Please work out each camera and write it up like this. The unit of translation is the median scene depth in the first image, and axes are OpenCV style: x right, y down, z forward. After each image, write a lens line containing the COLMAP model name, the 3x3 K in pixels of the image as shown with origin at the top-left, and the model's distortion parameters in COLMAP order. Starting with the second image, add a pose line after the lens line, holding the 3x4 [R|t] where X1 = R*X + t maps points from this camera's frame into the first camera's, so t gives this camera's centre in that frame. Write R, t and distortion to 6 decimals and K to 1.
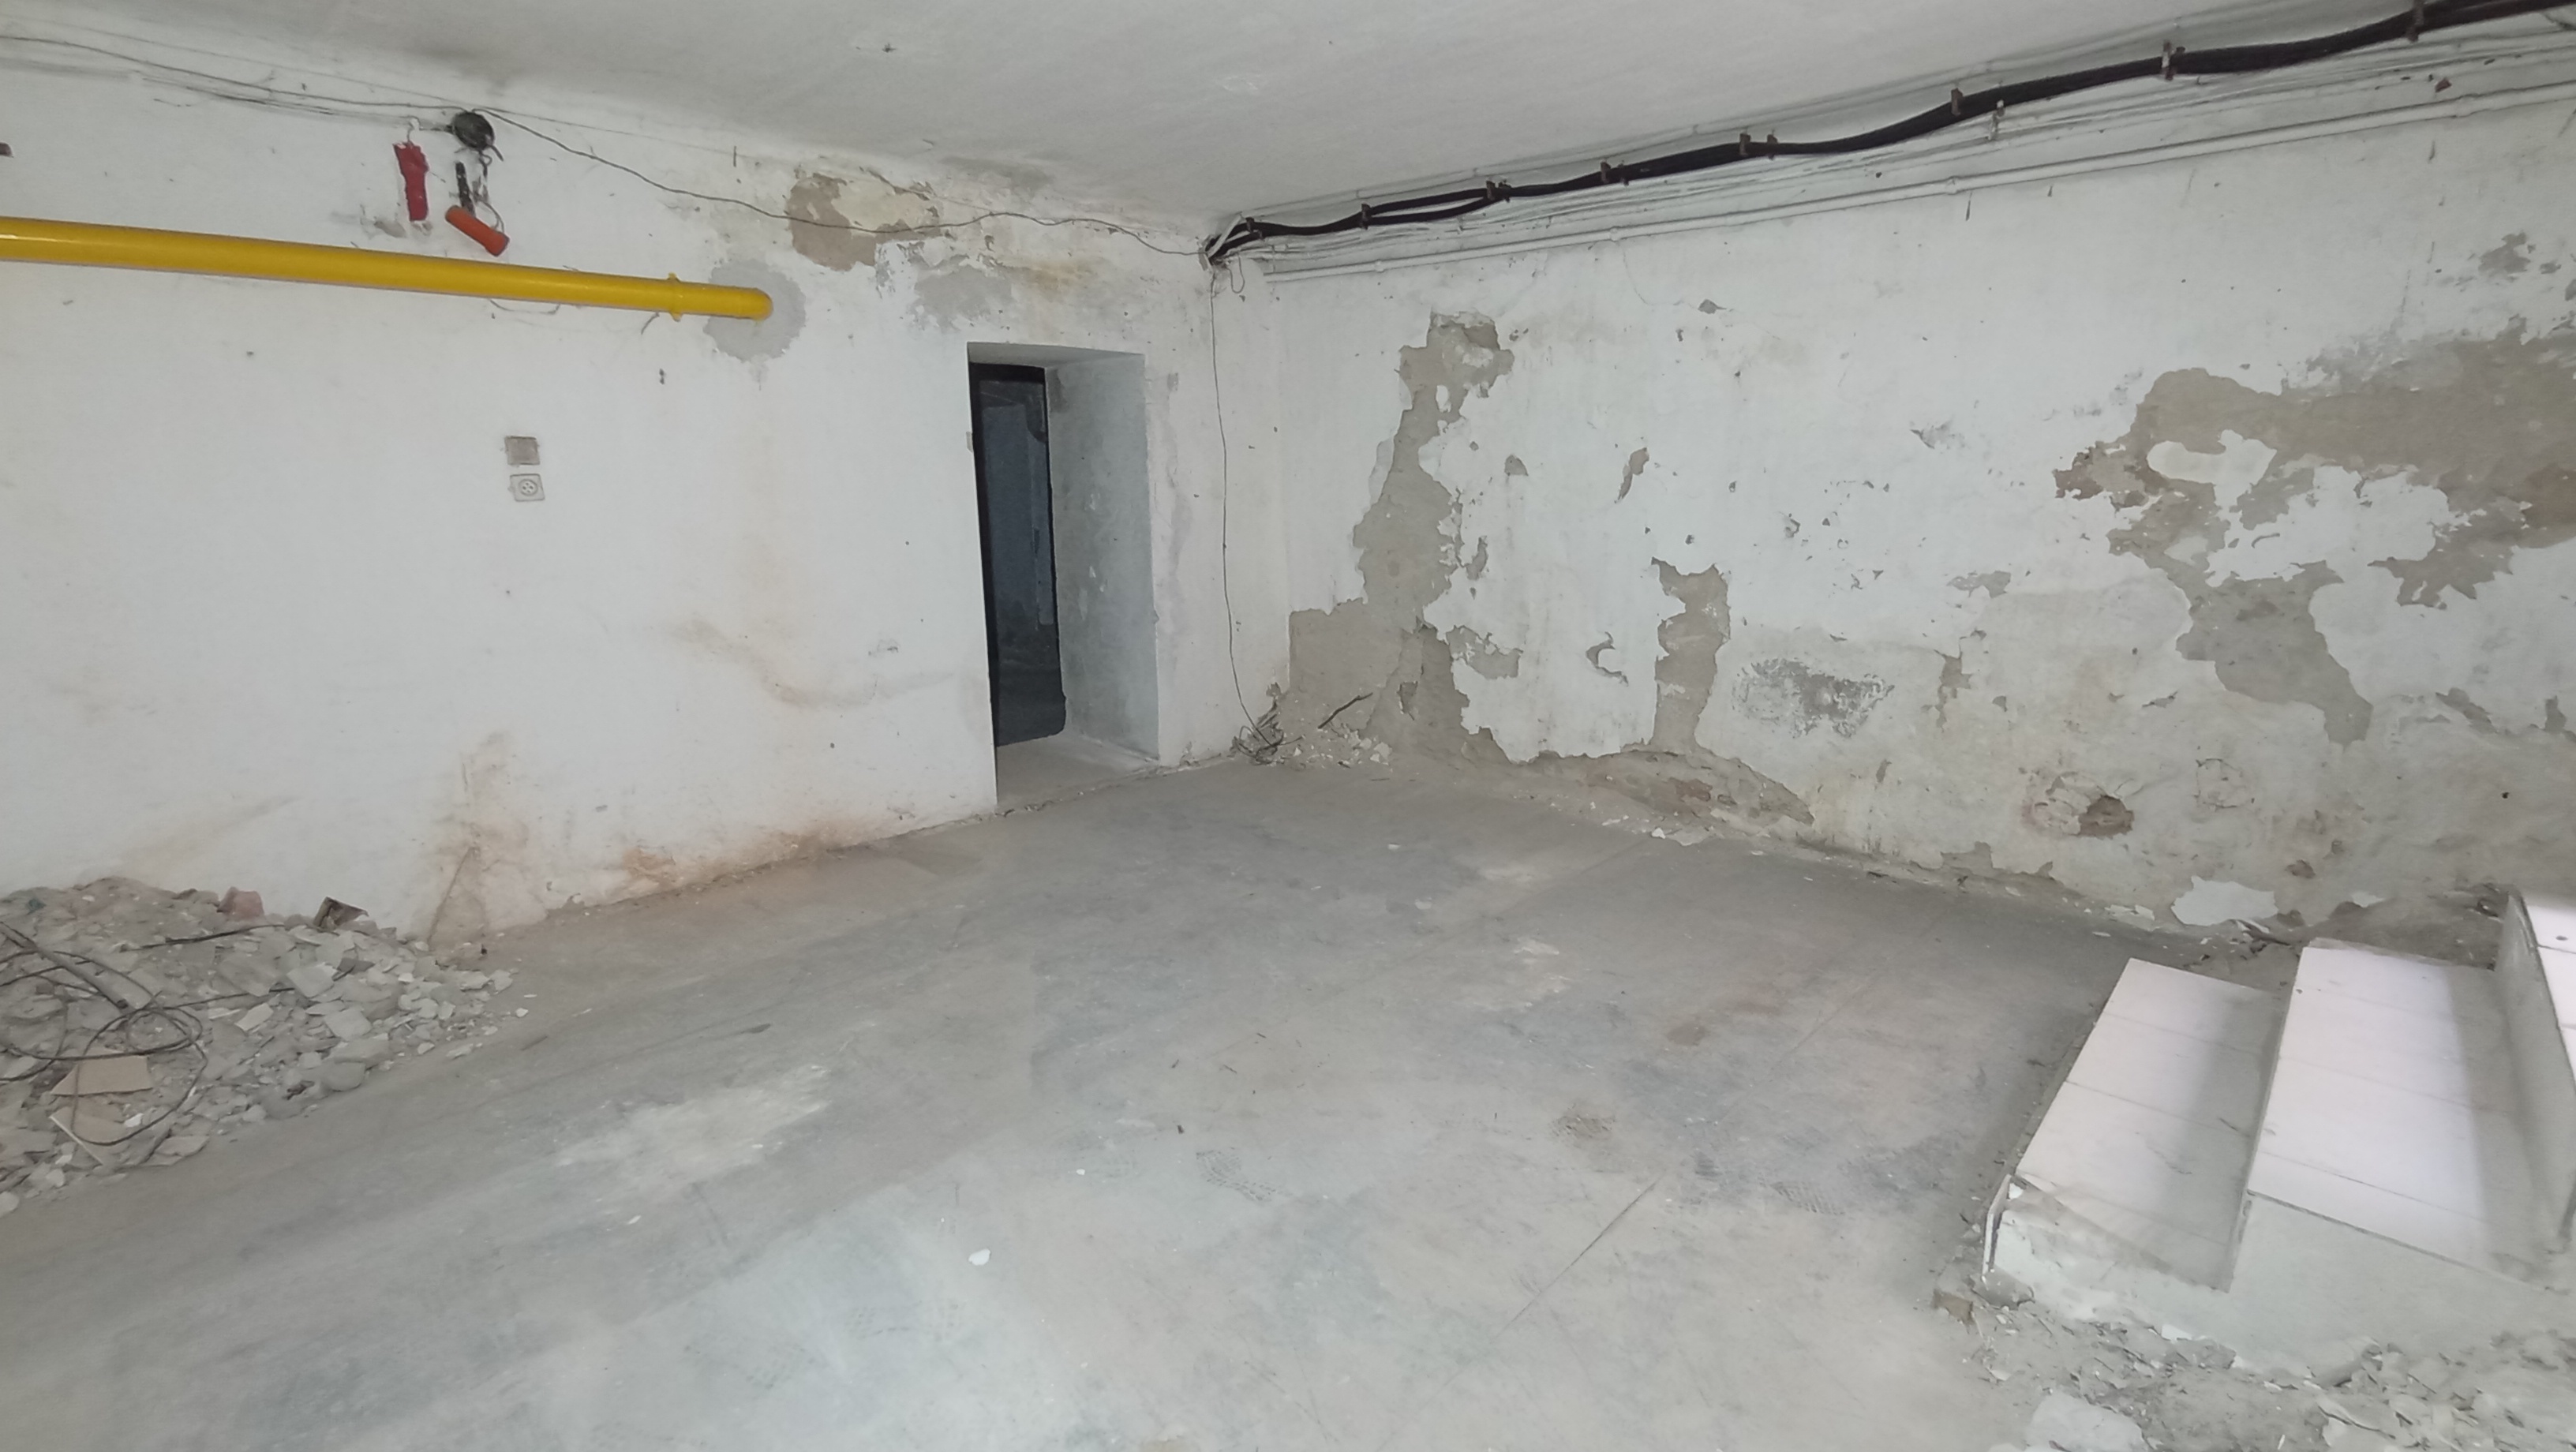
lens RADIAL K [[1167.5, 0, 1296.9], [0, 1167.5, 735.9], [0, 0, 1]] dist [-0.045917, 0.040464]
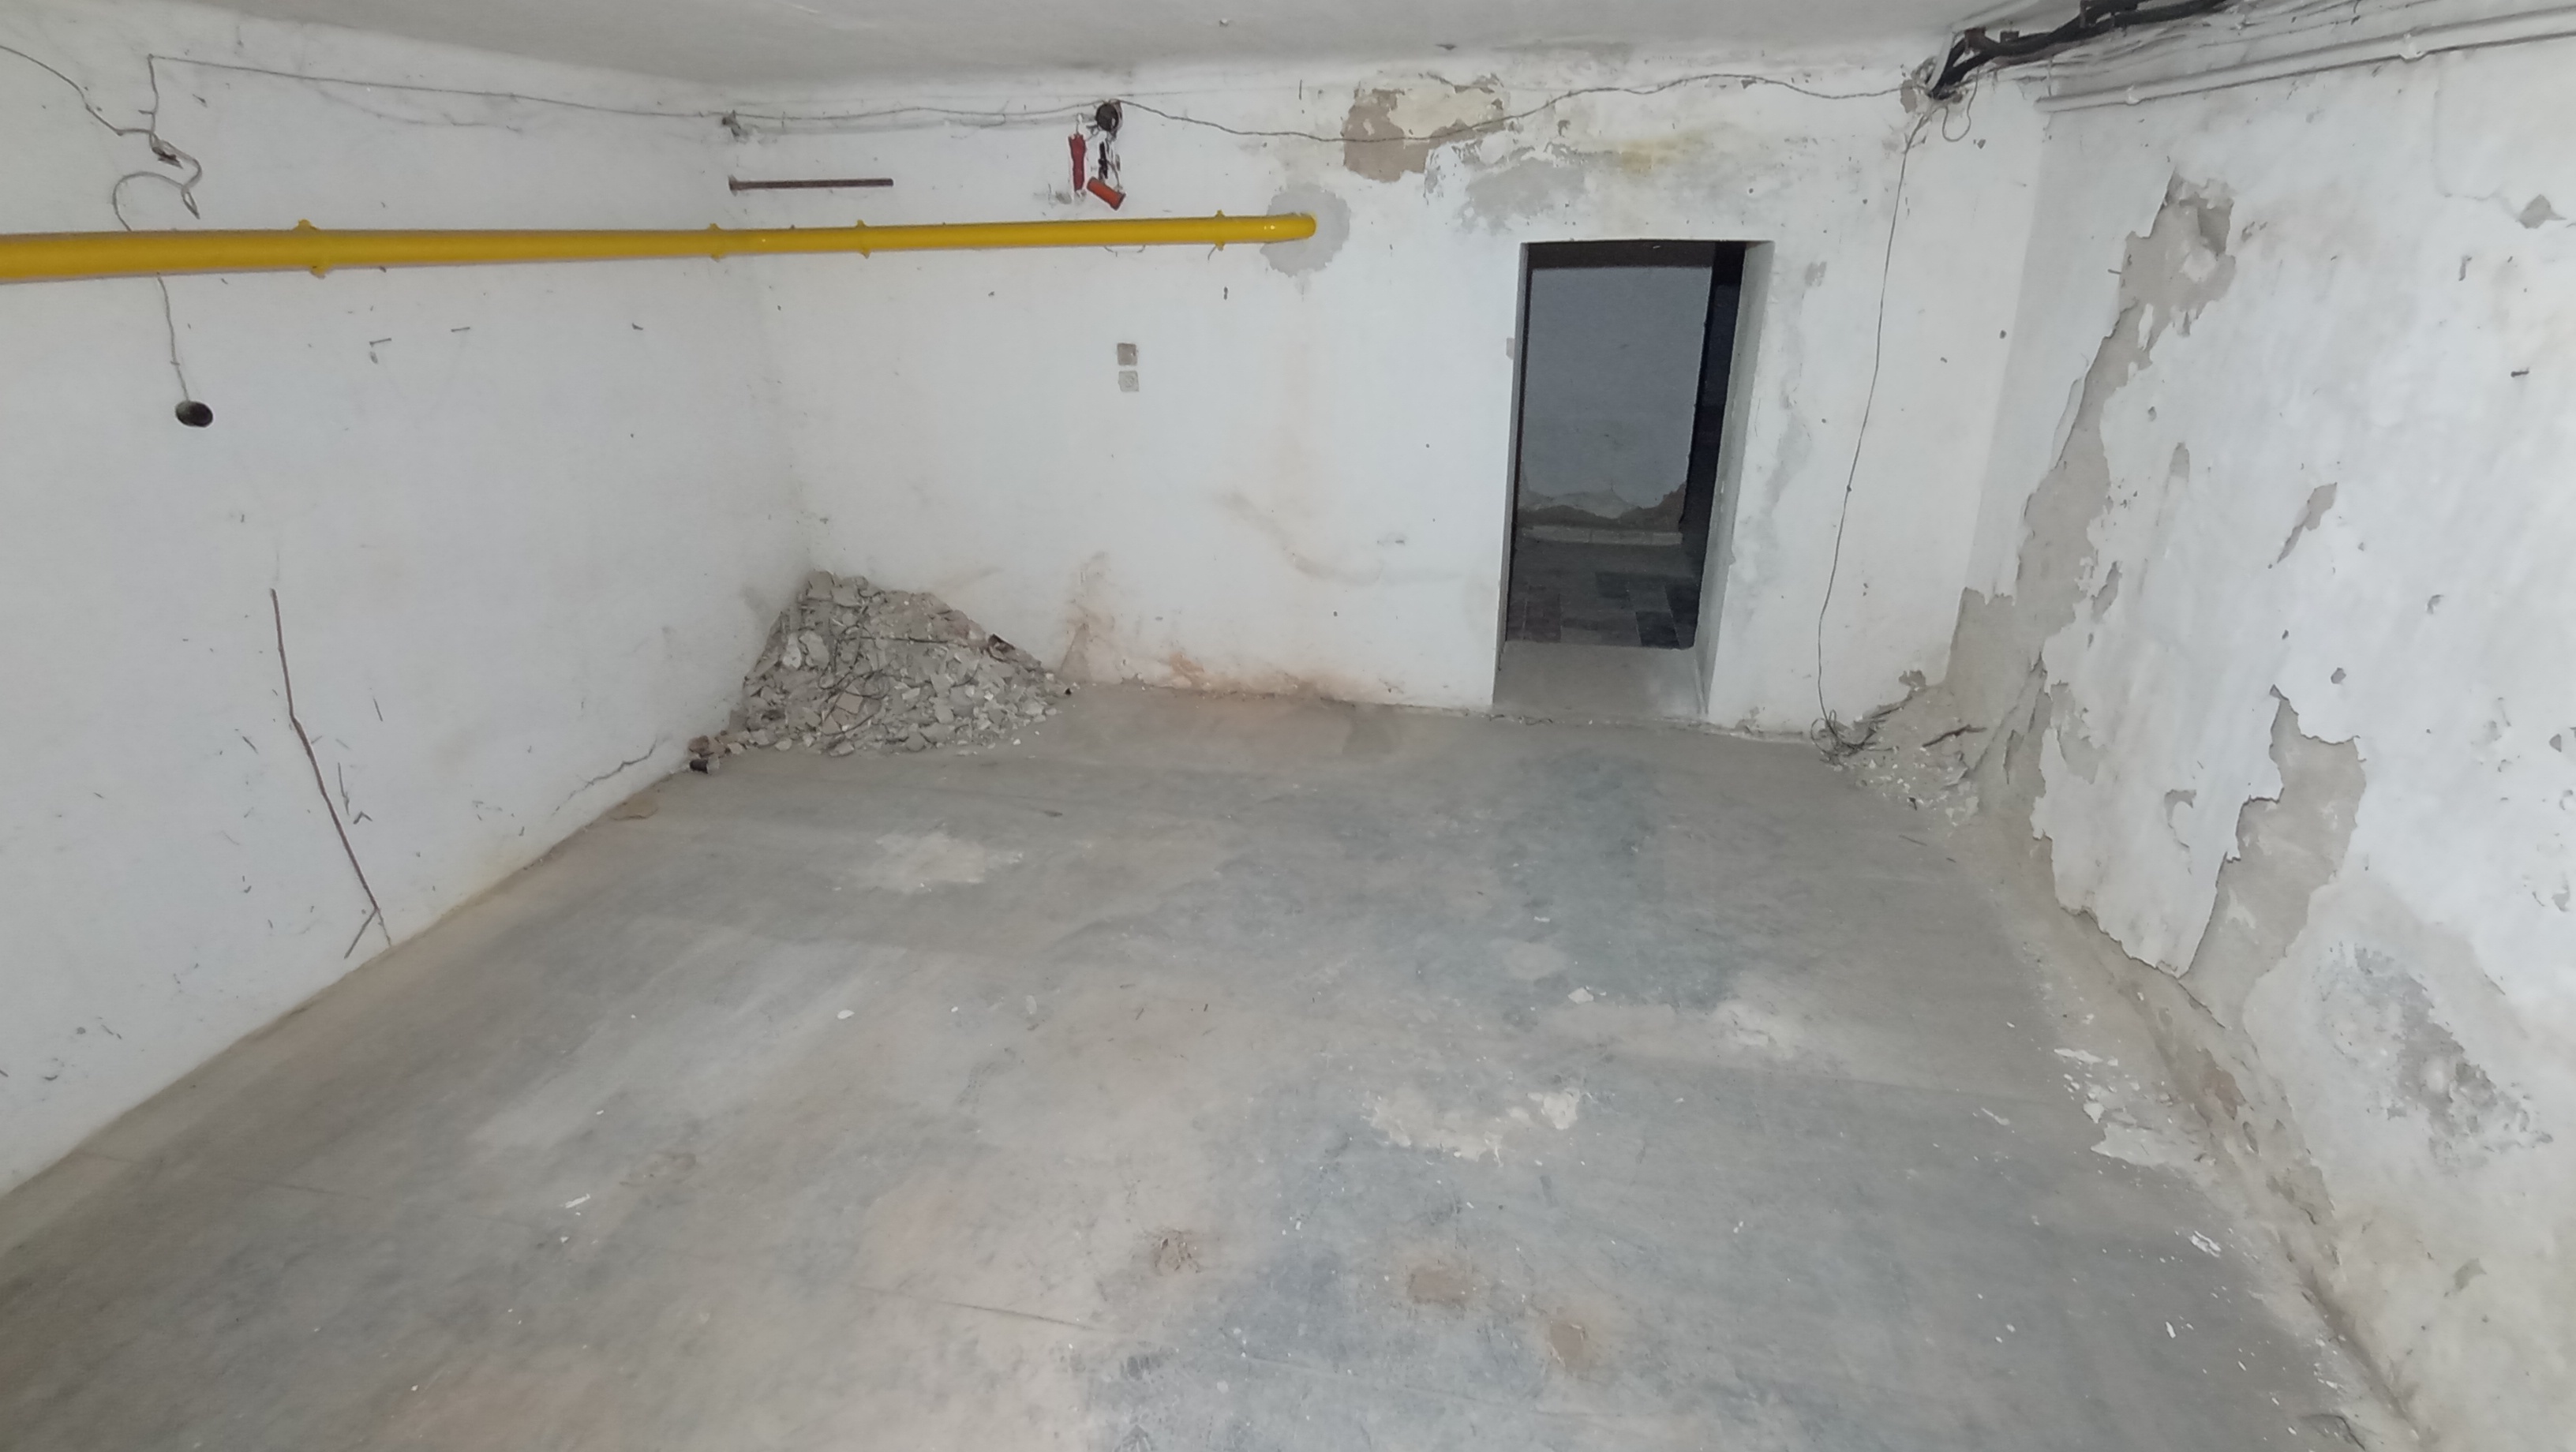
lens RADIAL K [[1167.5, 0, 1296.9], [0, 1167.5, 735.9], [0, 0, 1]] dist [-0.045917, 0.040464]
pose [[0.515574, 0.353931, -0.780331, 0.552857], [-0.183785, 0.935186, 0.302739, -0.232273], [0.836903, -0.012672, 0.547204, 0.343261]]
